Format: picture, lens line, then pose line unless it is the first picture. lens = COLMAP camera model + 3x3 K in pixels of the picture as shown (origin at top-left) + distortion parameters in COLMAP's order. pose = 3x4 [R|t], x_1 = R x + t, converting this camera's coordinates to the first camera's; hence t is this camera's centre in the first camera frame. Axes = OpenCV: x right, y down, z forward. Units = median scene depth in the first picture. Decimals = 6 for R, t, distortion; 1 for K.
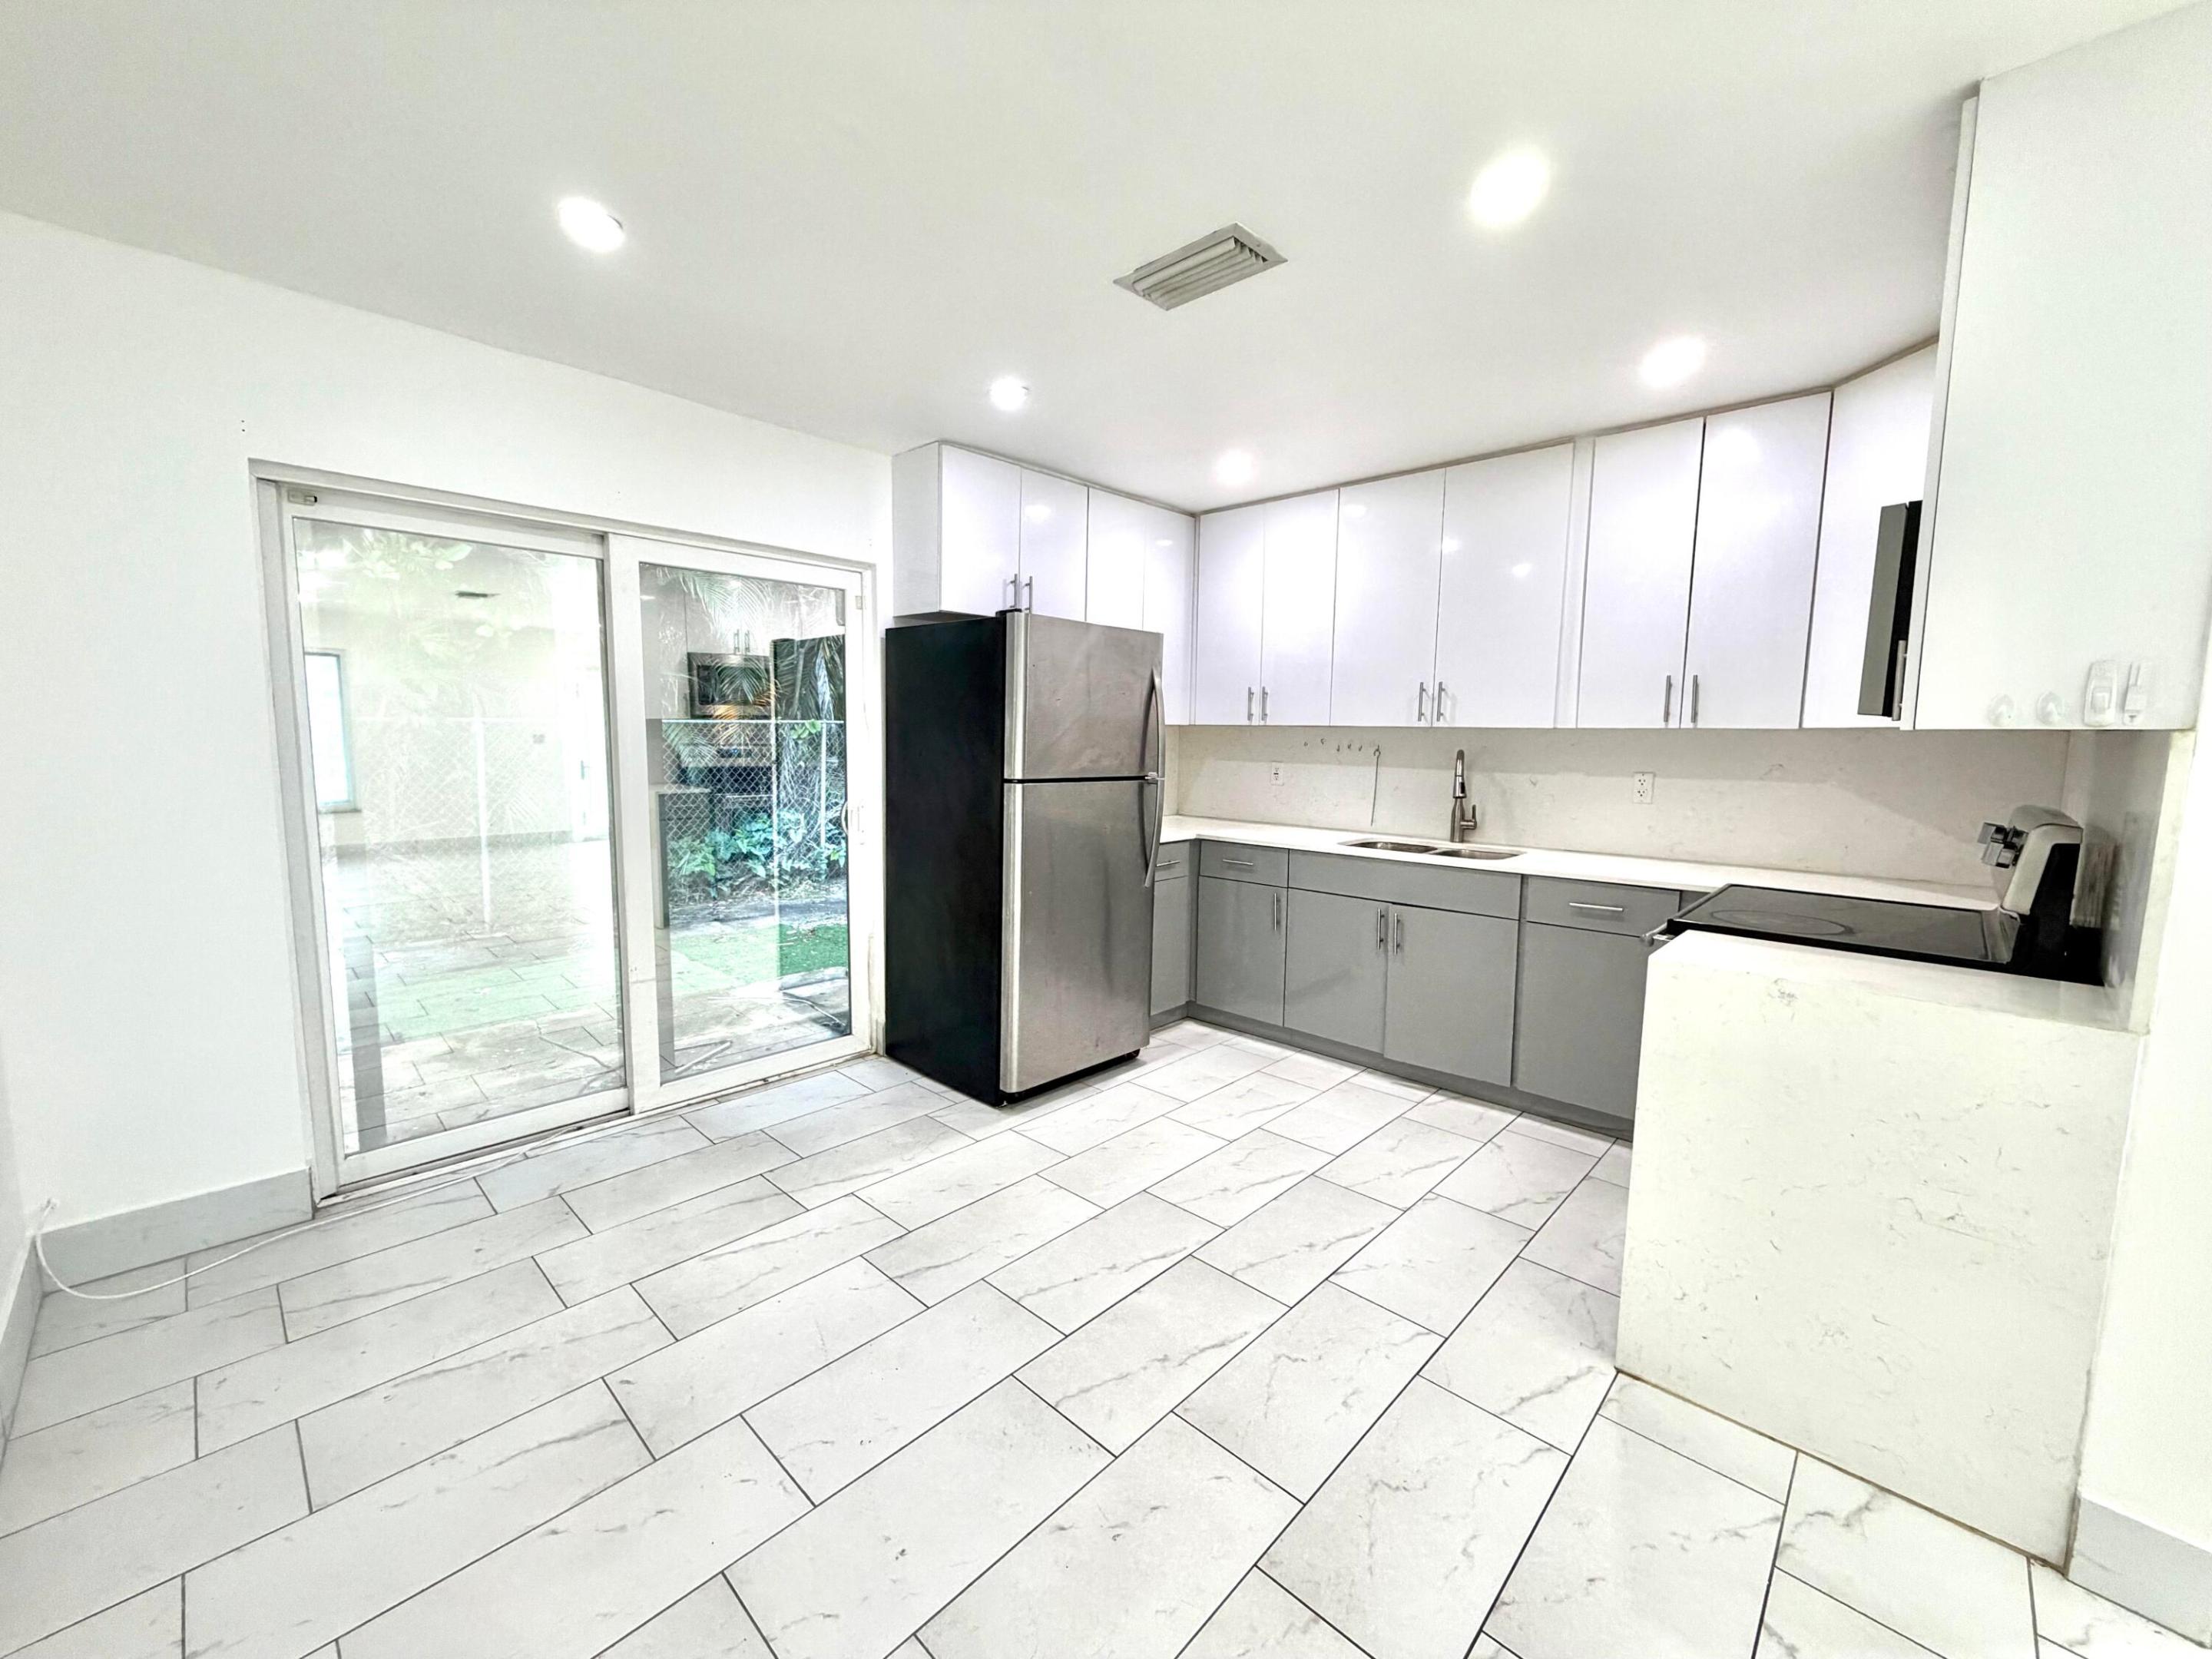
lens RADIAL K [[879.5, 0, 1106.6], [0, 879.5, 824.8], [0, 0, 1]] dist [0.000343, -0.000139]
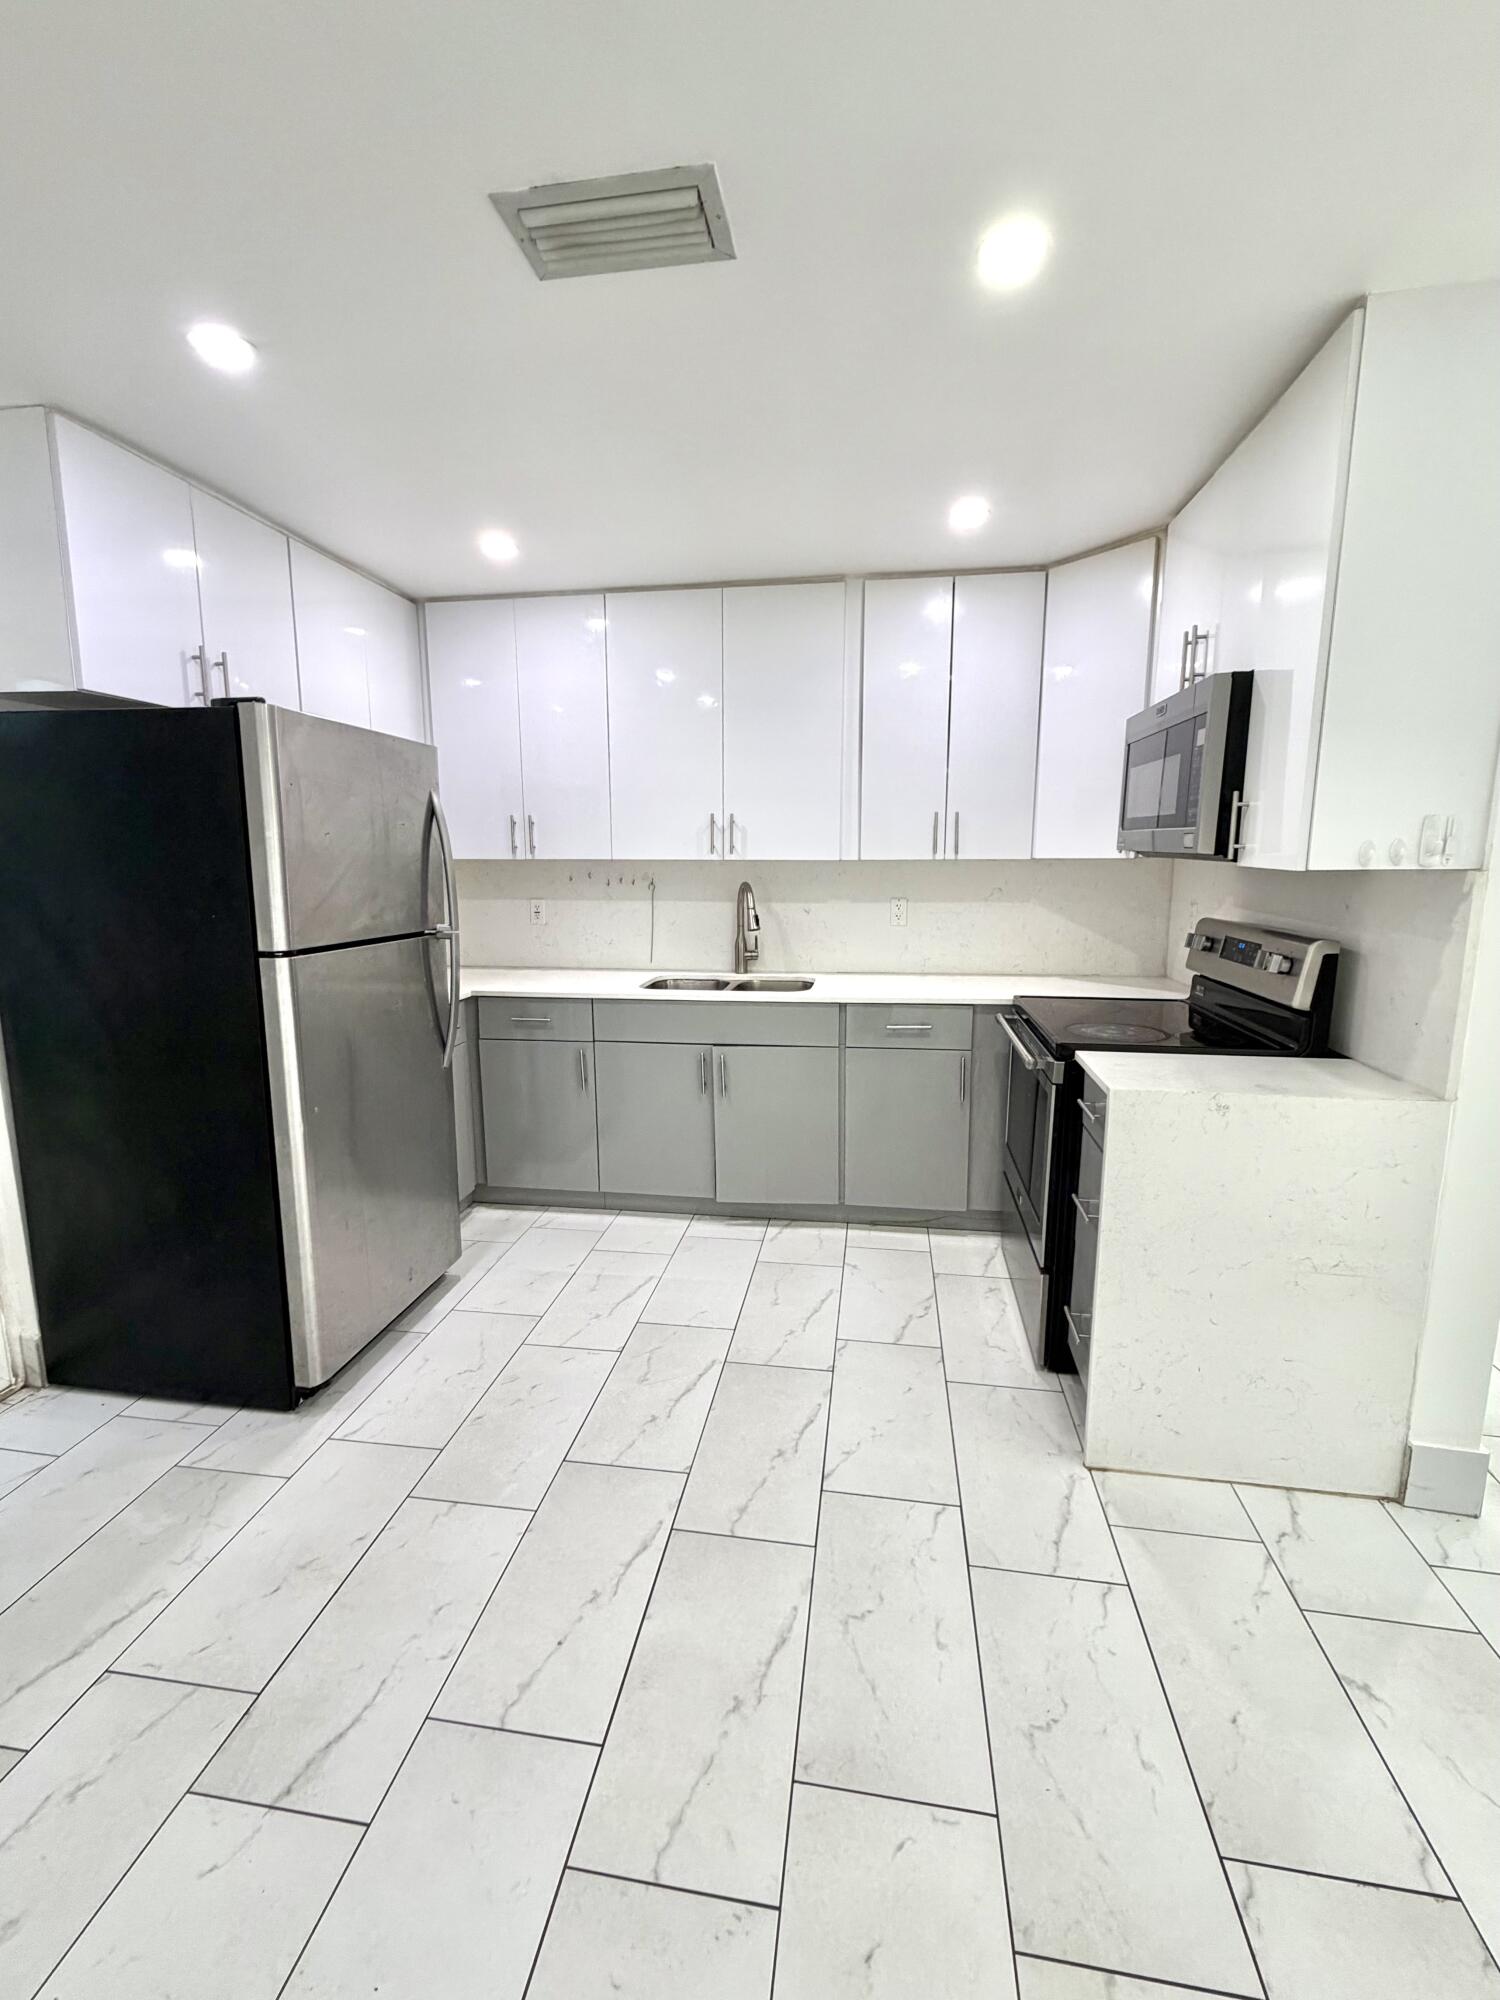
lens RADIAL K [[830.1, 0, 746.8], [0, 830.1, 992.8], [0, 0, 1]] dist [-0.001989, -0.000652]
pose [[0.821694, -0.107778, 0.559646, -0.161126], [0.072782, 0.993760, 0.084520, -0.045614], [-0.565263, -0.028718, 0.824411, 0.248325]]
